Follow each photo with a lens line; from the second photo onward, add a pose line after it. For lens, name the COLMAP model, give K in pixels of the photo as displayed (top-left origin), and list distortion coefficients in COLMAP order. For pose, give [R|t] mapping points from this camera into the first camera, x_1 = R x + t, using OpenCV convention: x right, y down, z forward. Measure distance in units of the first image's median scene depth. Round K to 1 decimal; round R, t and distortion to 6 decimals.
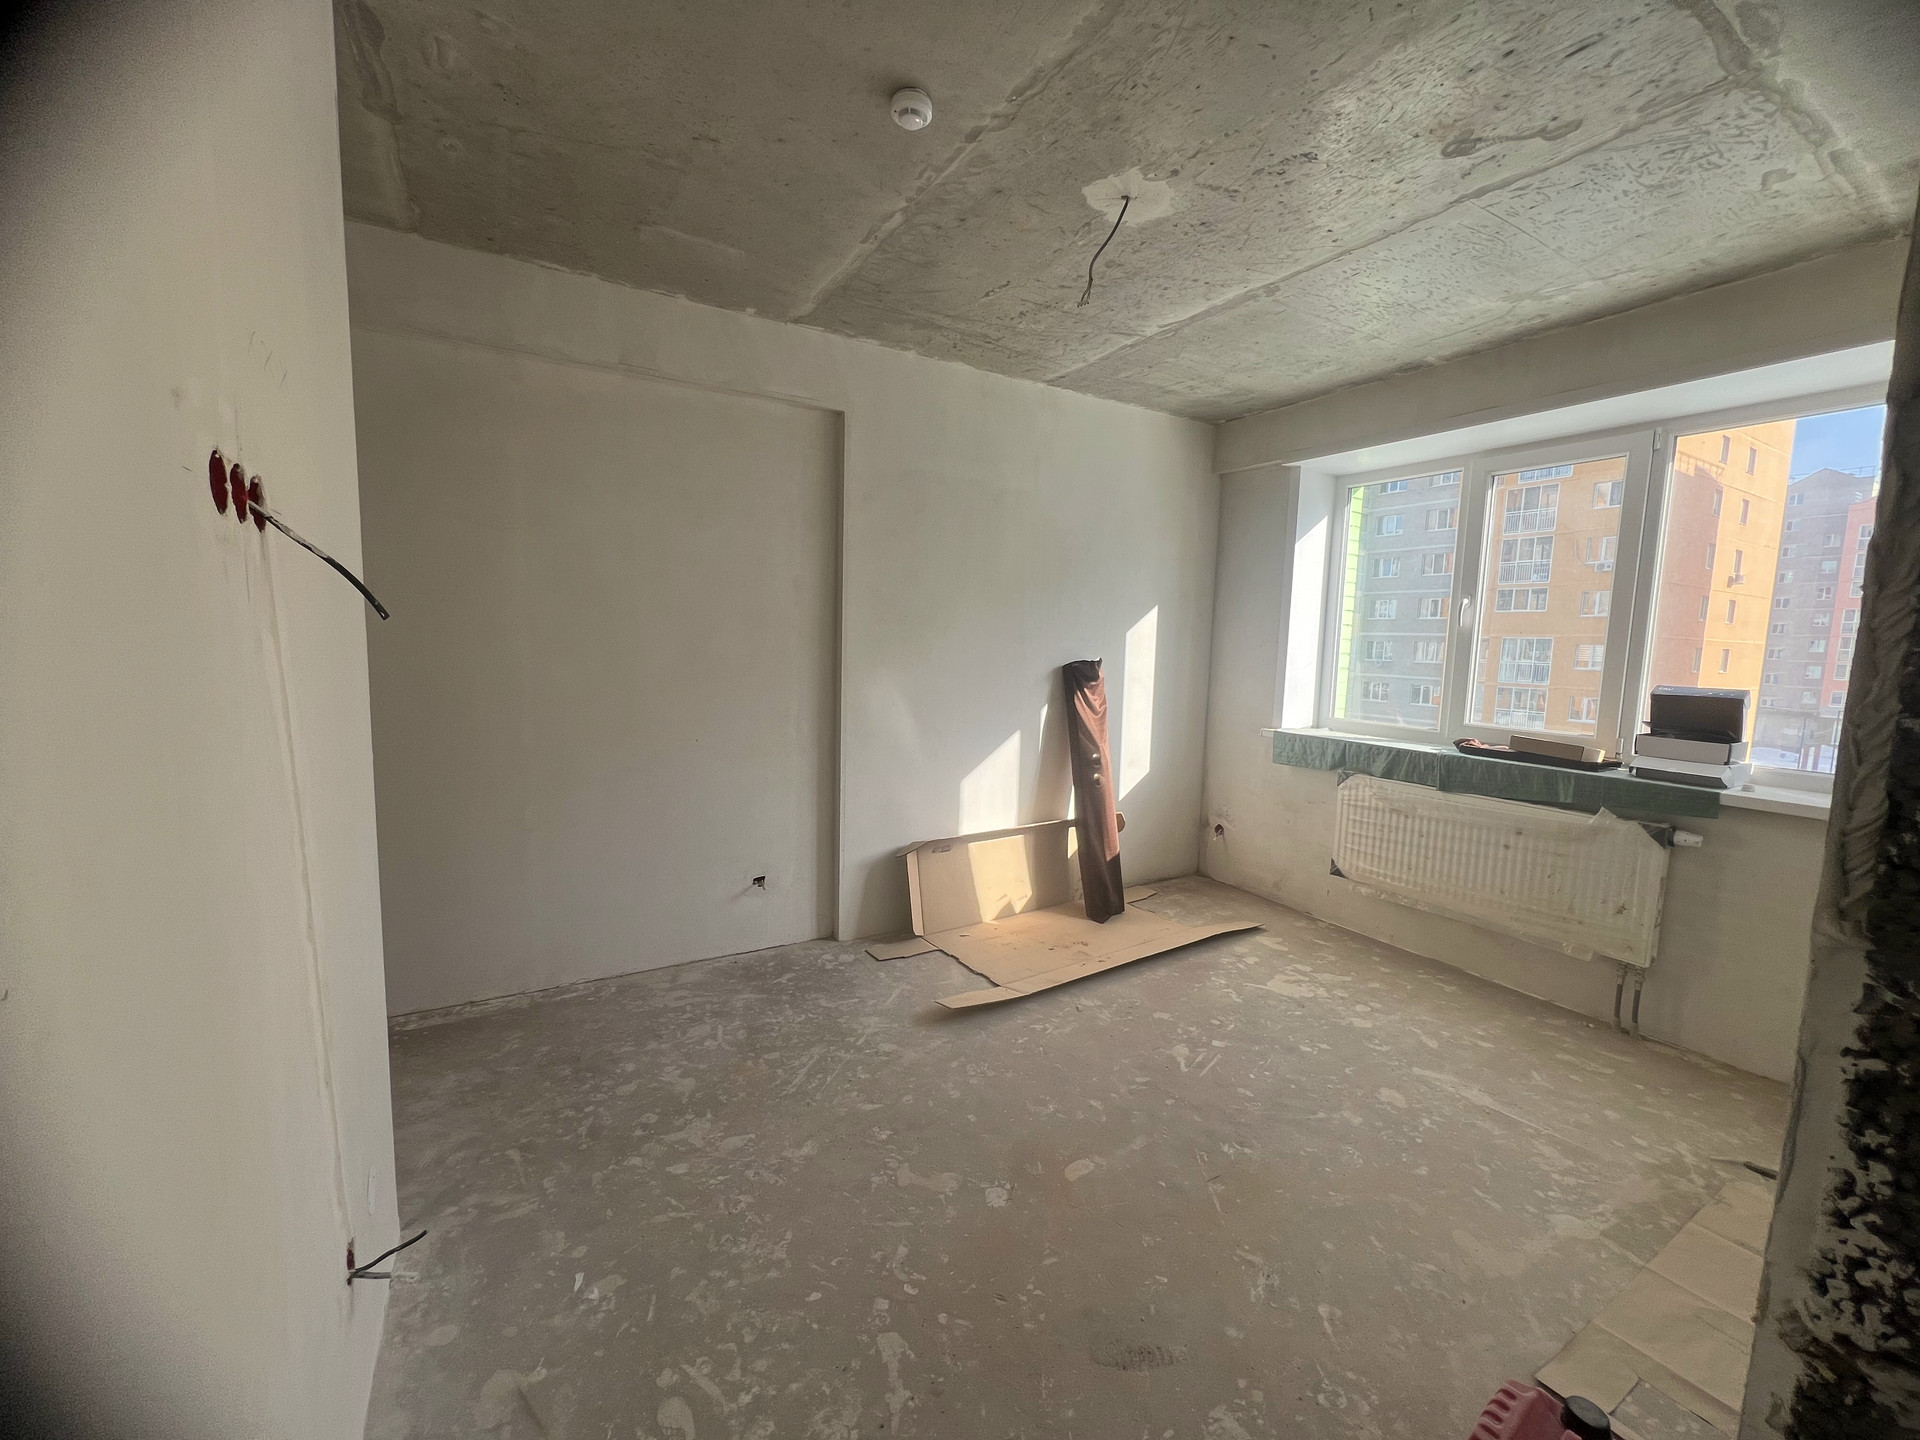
lens RADIAL K [[769.8, 0, 960.0], [0, 769.8, 720.0], [0, 0, 1]] dist [0.001153, 0.000183]
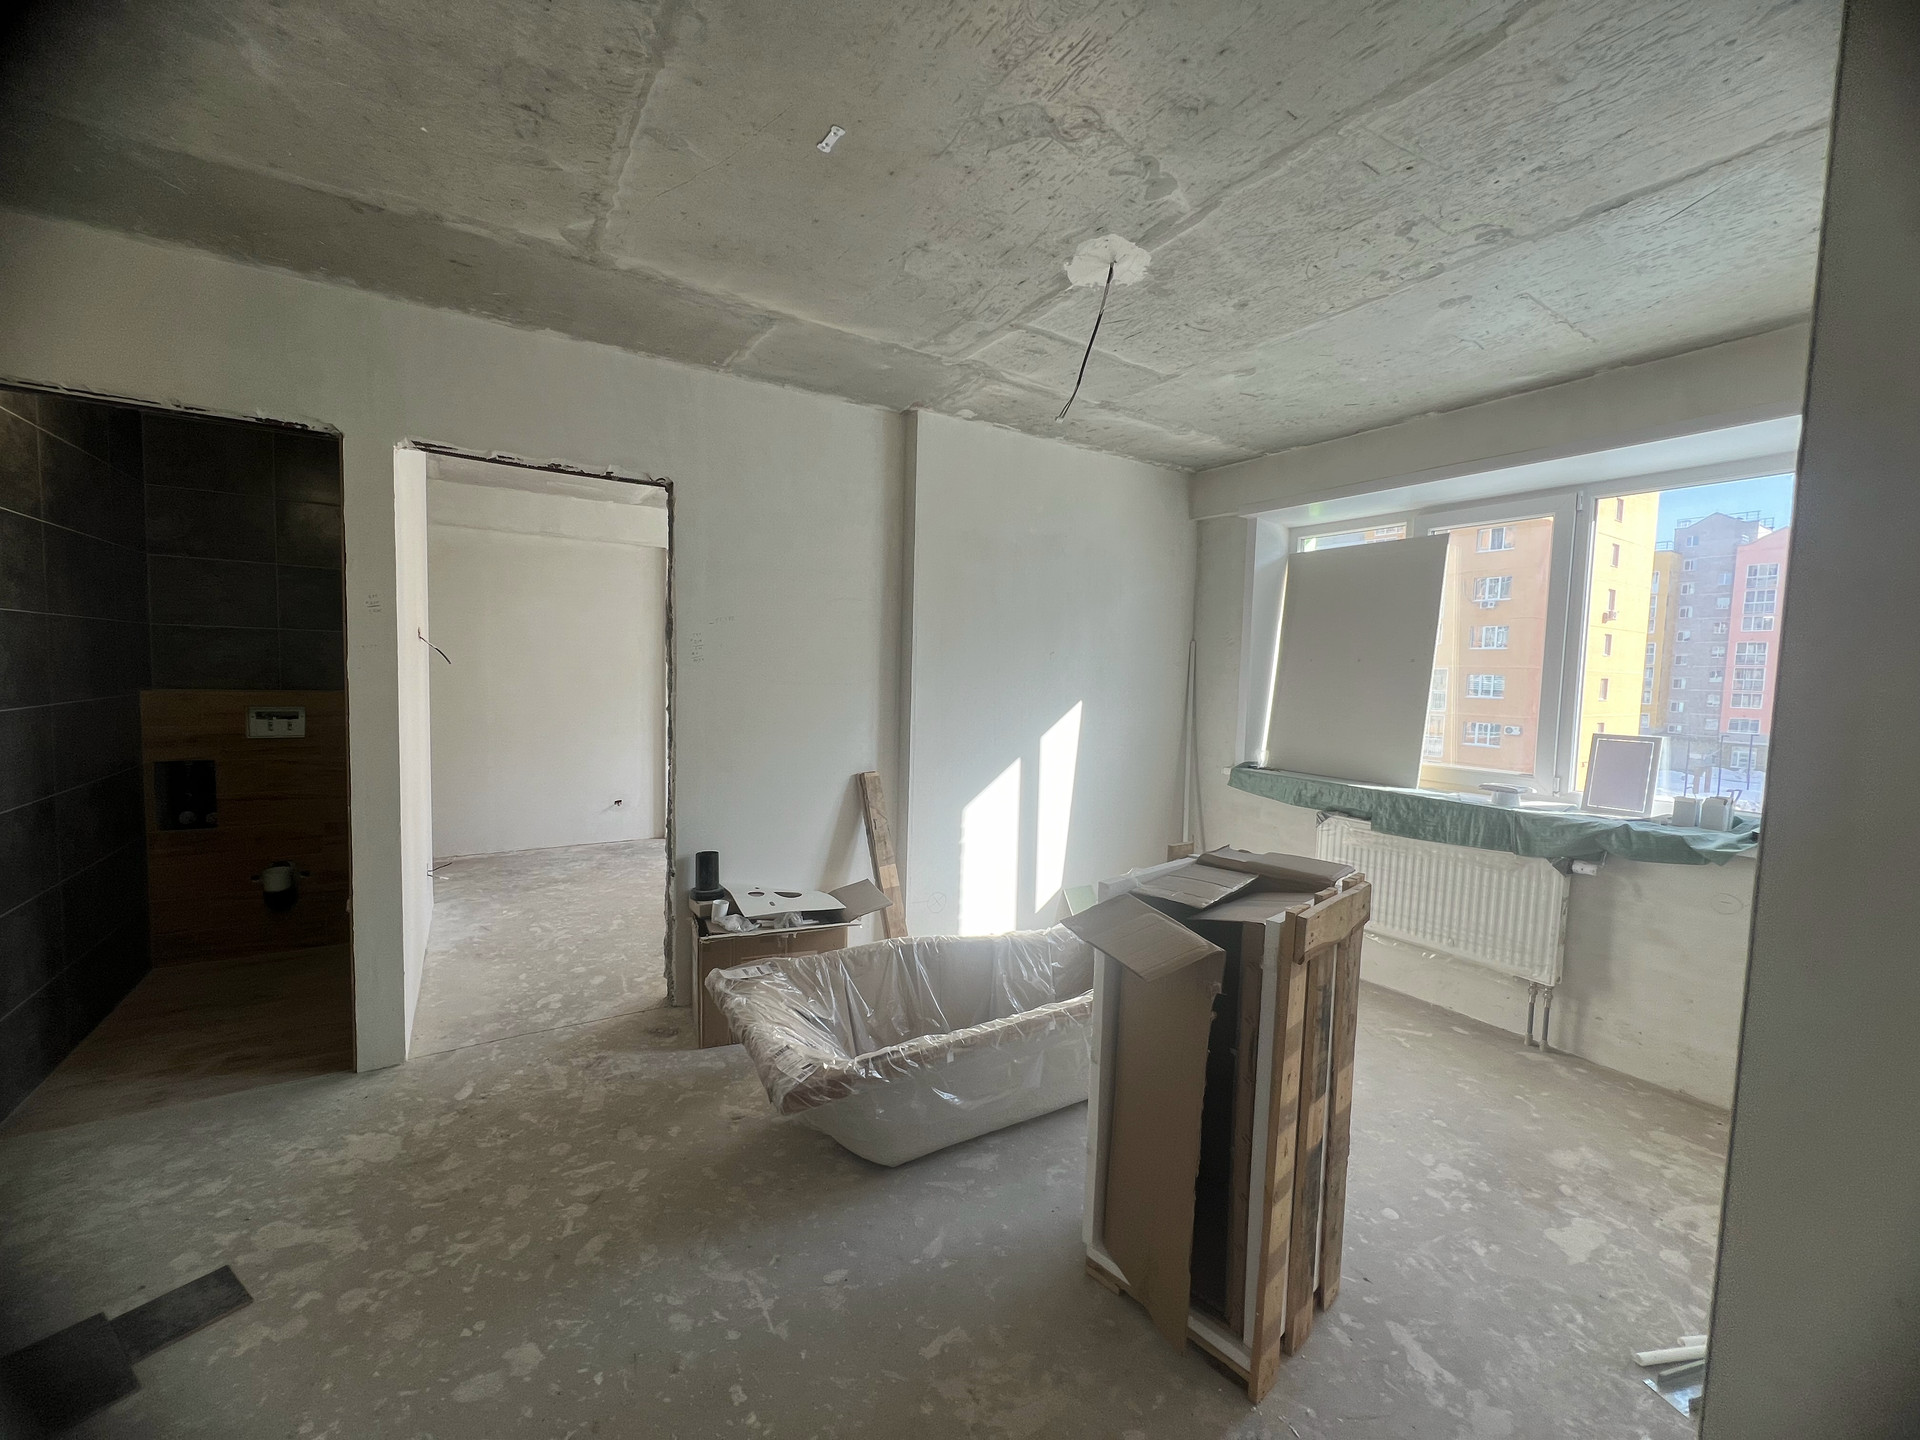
lens RADIAL K [[756.3, 0, 965.7], [0, 756.3, 737.0], [0, 0, 1]] dist [-0.014356, 0.000026]
pose [[0.998804, 0.001685, 0.048860, 0.597062], [-0.000214, 0.999547, -0.030109, 0.134569], [-0.048888, 0.030062, 0.998352, -1.038557]]
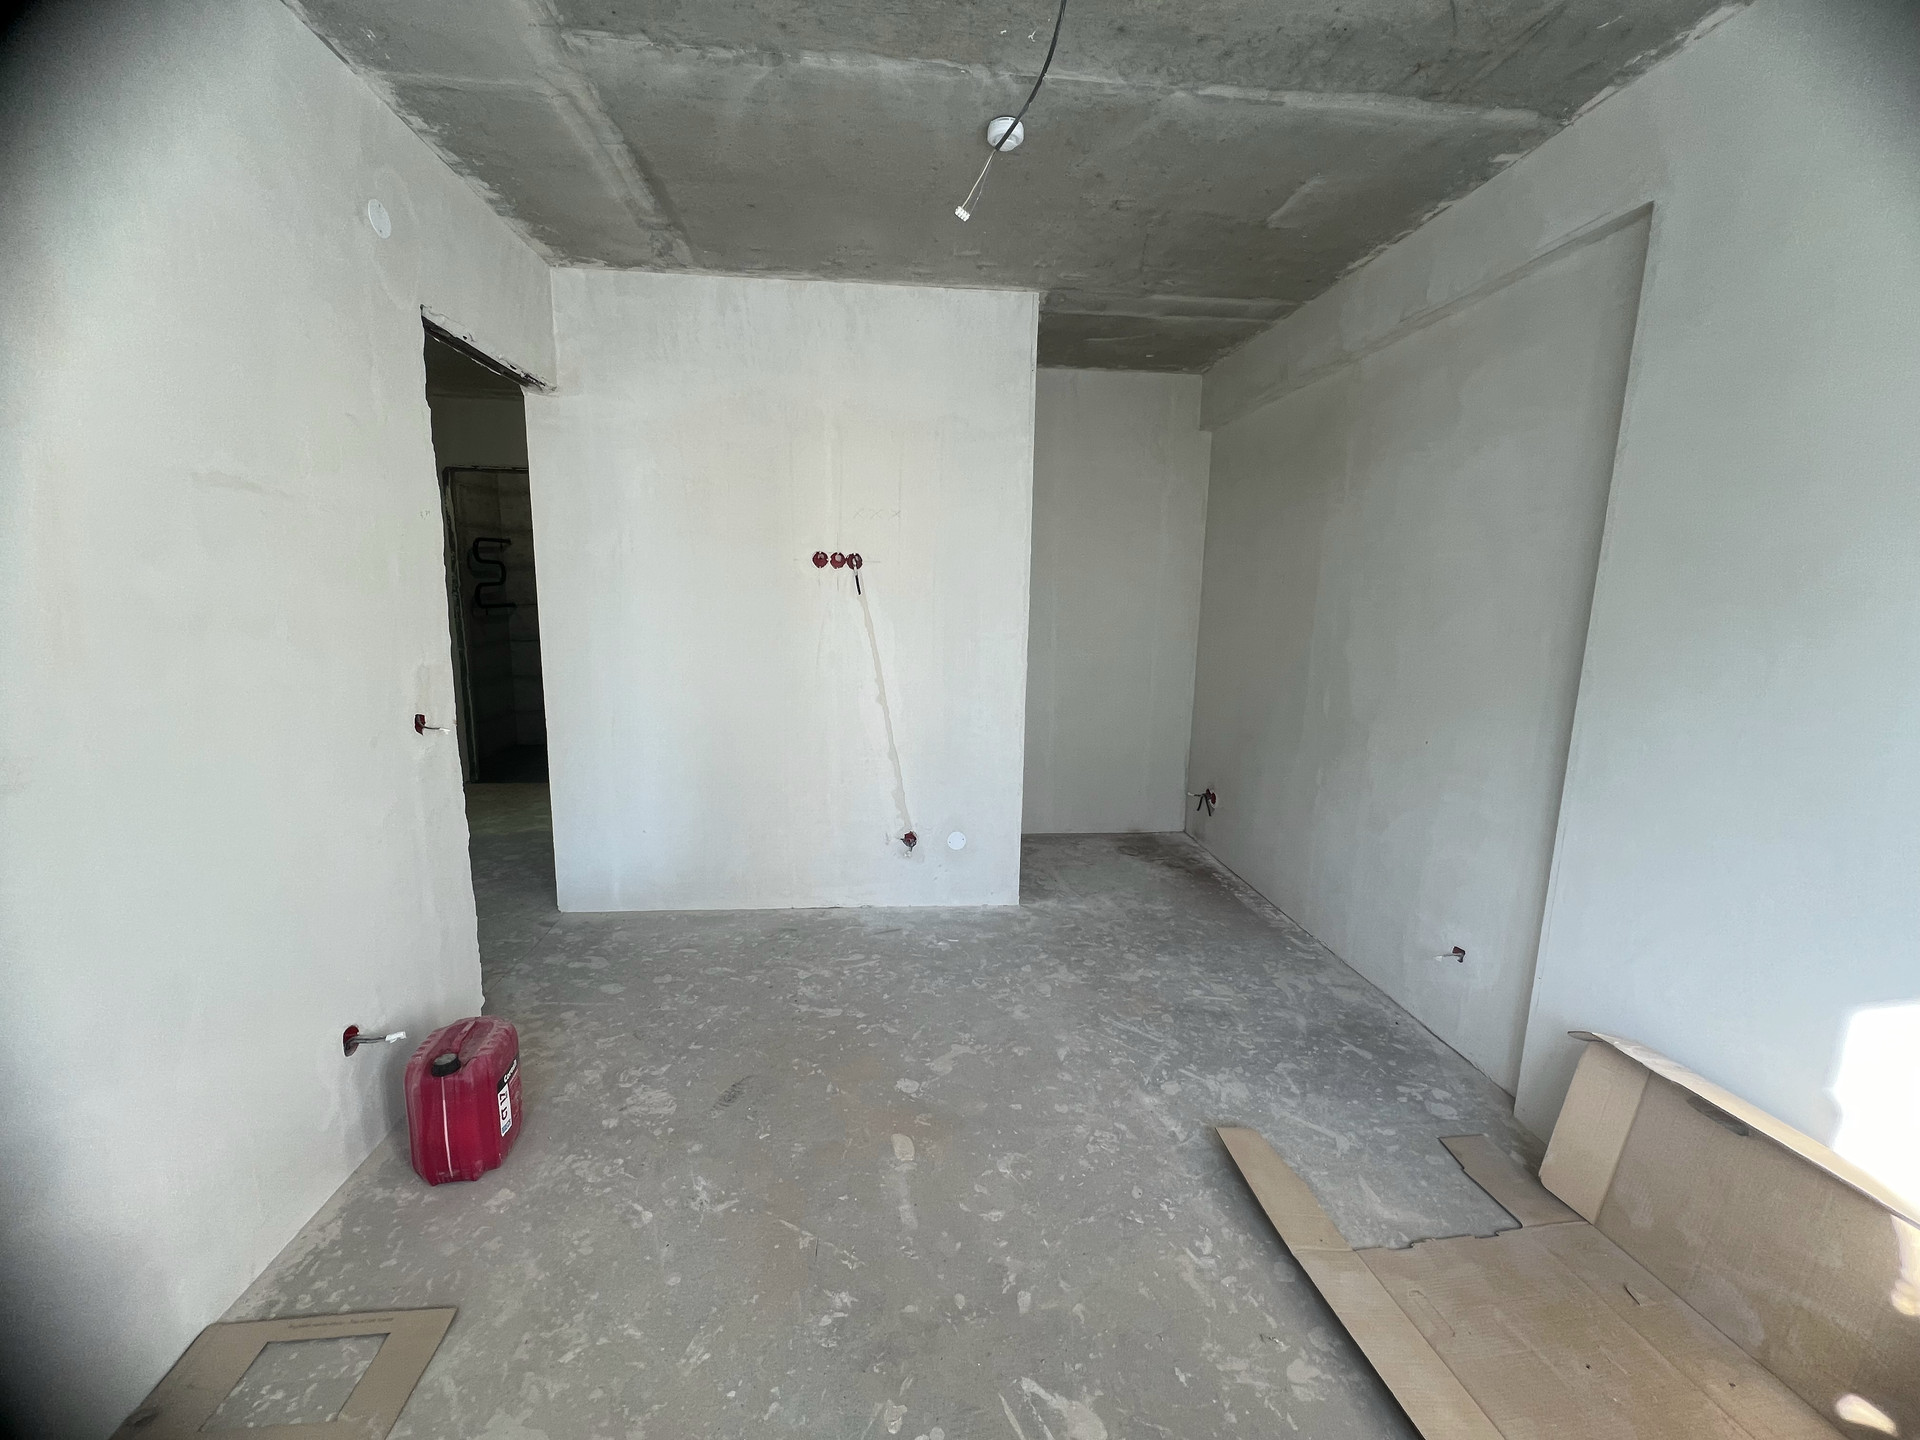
lens RADIAL K [[738.8, 0, 930.6], [0, 738.8, 715.0], [0, 0, 1]] dist [0.000125, -0.000067]
pose [[-0.435756, 0.110845, -0.893213, 0.704772], [-0.127442, 0.974791, 0.183142, -0.094940], [0.890997, 0.193638, -0.410645, 1.011969]]
